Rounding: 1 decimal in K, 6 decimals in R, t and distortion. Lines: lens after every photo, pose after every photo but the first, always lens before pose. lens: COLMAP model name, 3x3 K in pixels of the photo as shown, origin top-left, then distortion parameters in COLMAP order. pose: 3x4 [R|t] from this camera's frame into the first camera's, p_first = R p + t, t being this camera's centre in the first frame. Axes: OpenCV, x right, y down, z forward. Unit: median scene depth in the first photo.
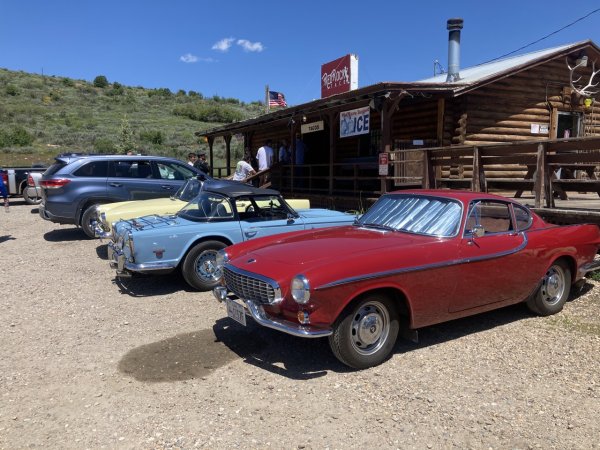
lens RADIAL K [[493.4, 0, 300.0], [0, 493.4, 225.0], [0, 0, 1]] dist [0.036767, -0.064406]
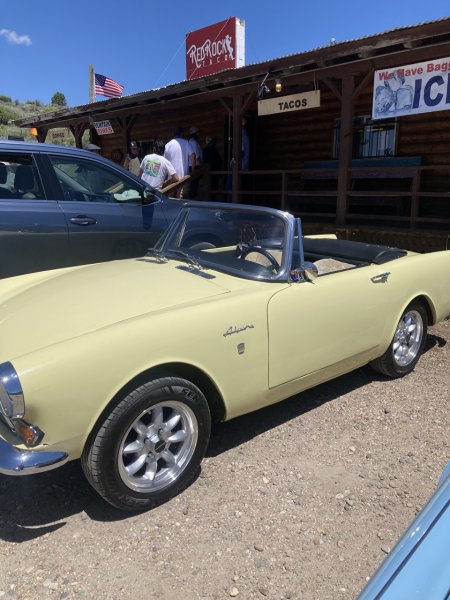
lens RADIAL K [[493.4, 0, 224.8], [0, 493.4, 284.4], [0, 0, 1]] dist [0.036767, -0.064406]
pose [[0.960390, -0.053604, 0.273455, -0.138941], [0.027666, 0.994817, 0.097844, -0.031151], [-0.277283, -0.086403, 0.956895, 0.295753]]
